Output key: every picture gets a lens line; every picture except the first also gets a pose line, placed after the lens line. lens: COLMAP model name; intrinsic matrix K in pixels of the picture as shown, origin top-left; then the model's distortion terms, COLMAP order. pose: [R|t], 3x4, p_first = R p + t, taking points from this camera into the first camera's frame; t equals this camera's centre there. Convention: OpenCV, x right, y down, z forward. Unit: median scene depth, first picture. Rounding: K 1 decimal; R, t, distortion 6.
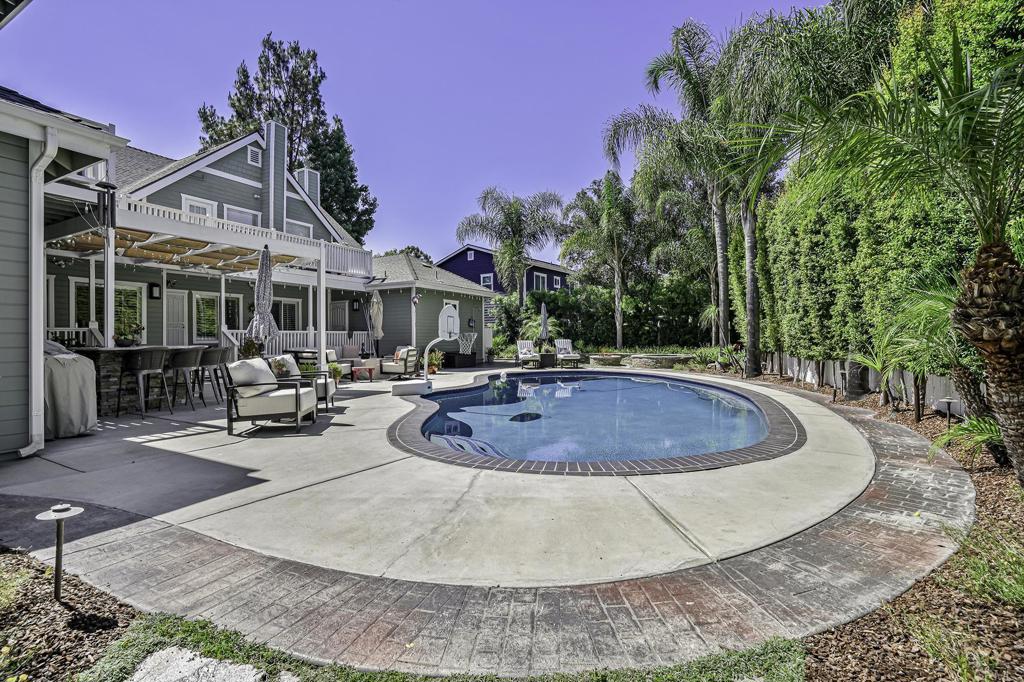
lens RADIAL K [[471.5, 0, 489.7], [0, 471.5, 339.0], [0, 0, 1]] dist [-0.047373, 0.019756]
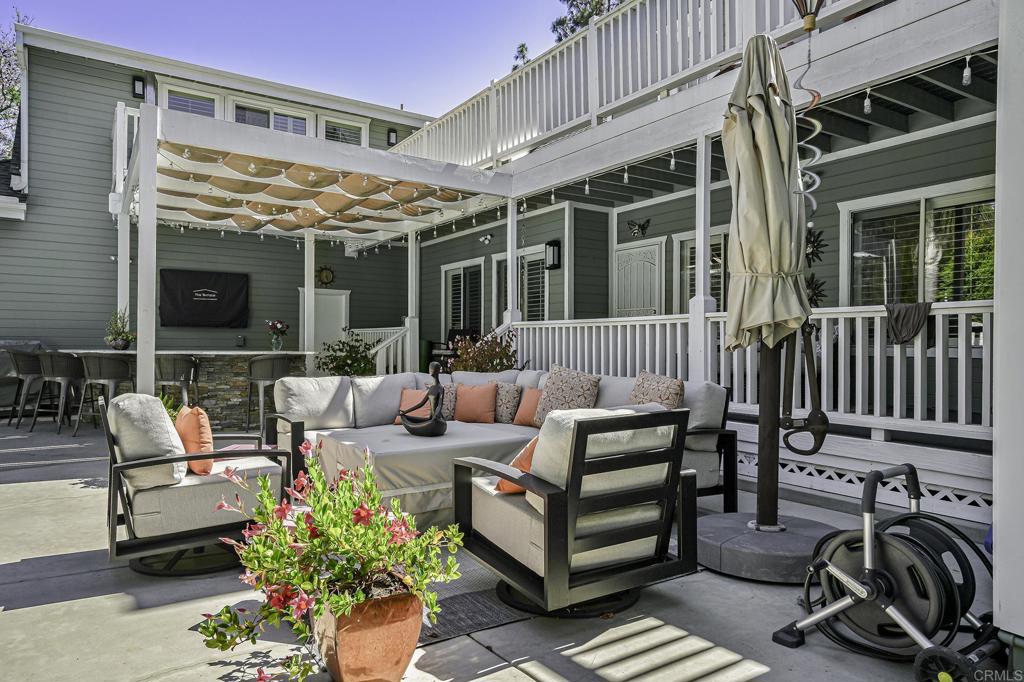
lens RADIAL K [[642.3, 0, 512.0], [0, 642.3, 341.0], [0, 0, 1]] dist [-0.001538, 0.001583]
pose [[-0.458689, 0.003072, -0.888591, -0.216662], [-0.003216, 0.999982, 0.005117, -0.023783], [0.888591, 0.005205, -0.458671, 6.840470]]
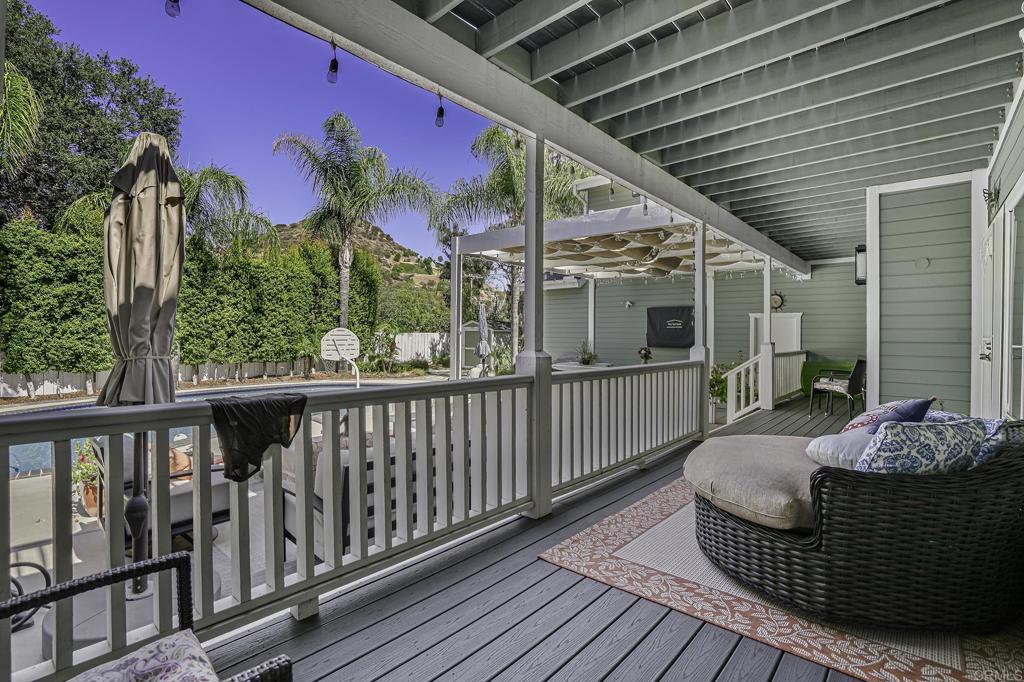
lens RADIAL K [[471.5, 0, 489.7], [0, 471.5, 339.0], [0, 0, 1]] dist [-0.047373, 0.019756]
pose [[-0.971296, -0.001464, 0.237871, -2.567219], [-0.000159, 0.999985, 0.005506, -0.198239], [-0.237876, 0.005311, -0.971281, 7.583176]]
